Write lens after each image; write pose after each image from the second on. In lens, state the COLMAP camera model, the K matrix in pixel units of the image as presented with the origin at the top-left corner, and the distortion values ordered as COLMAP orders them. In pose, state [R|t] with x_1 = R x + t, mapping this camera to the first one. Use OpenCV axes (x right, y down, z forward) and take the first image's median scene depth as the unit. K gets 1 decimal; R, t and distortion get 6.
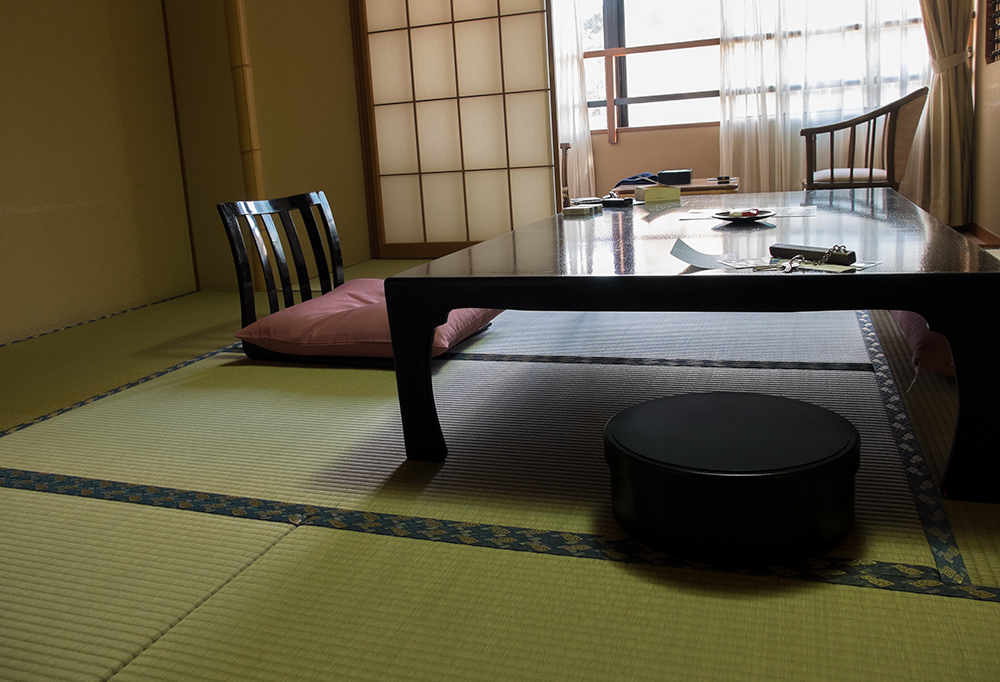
lens RADIAL K [[812.4, 0, 496.5], [0, 812.4, 290.5], [0, 0, 1]] dist [-0.015834, 0.006369]
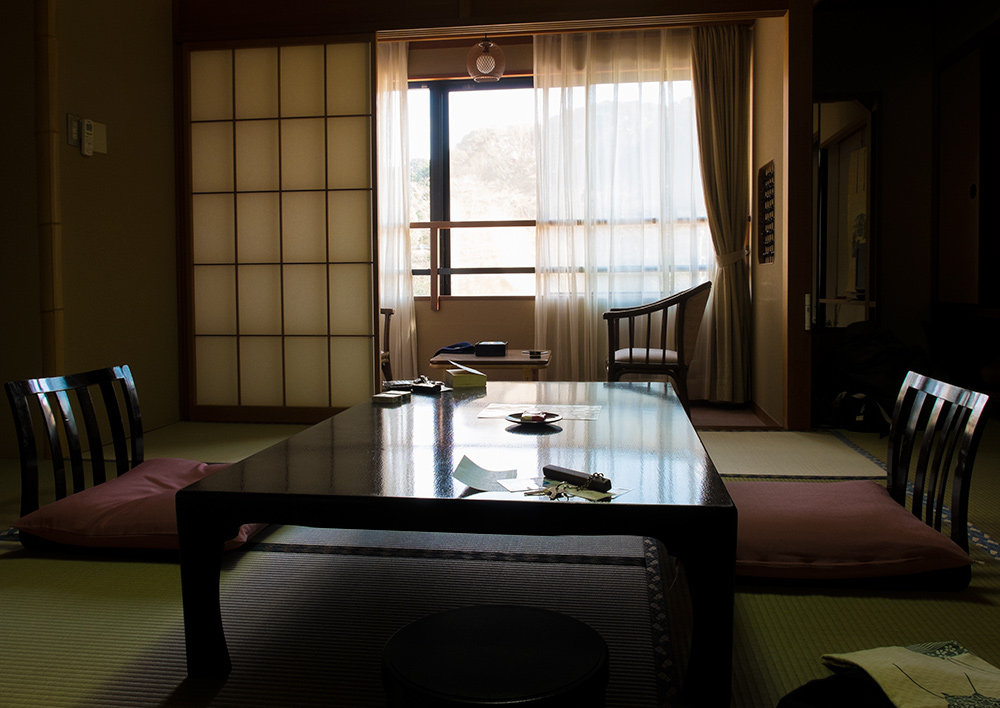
lens RADIAL K [[820.7, 0, 502.9], [0, 820.7, 313.3], [0, 0, 1]] dist [-0.015681, 0.029987]
pose [[0.977246, 0.048712, 0.206441, 0.016746], [-0.019362, 0.989695, -0.141873, -0.043322], [-0.211225, 0.134648, 0.968119, -0.045983]]
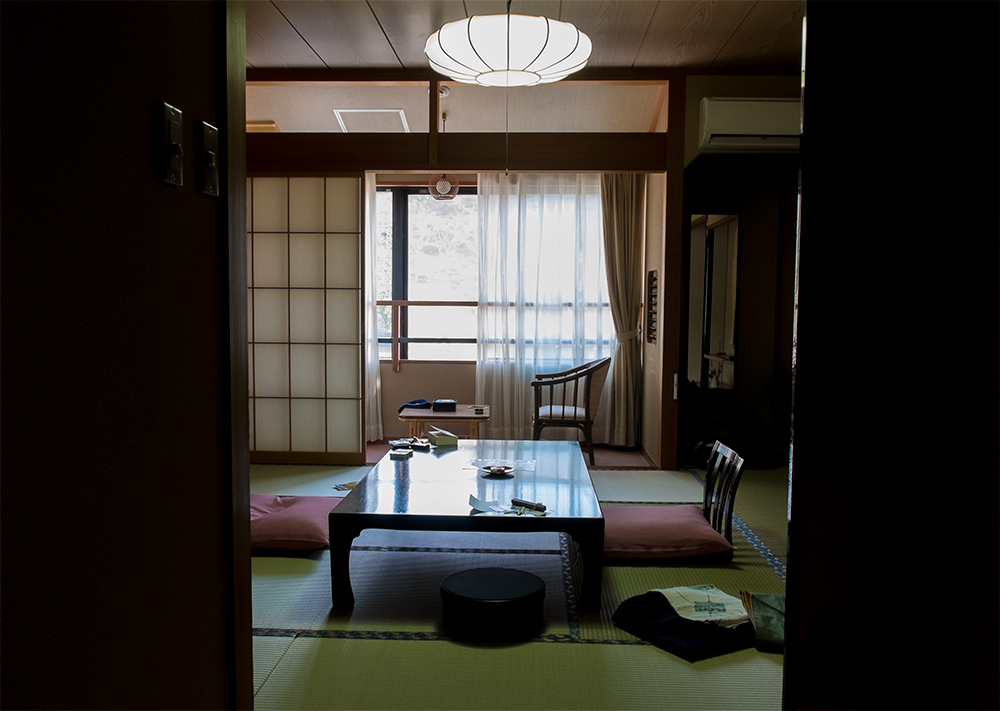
lens RADIAL K [[879.7, 0, 500.4], [0, 879.7, 352.8], [0, 0, 1]] dist [0.011692, 0.007059]
pose [[0.949721, 0.053084, 0.308563, -0.190331], [-0.018172, 0.993207, -0.114935, -0.073965], [-0.312568, 0.103549, 0.944234, -0.545545]]
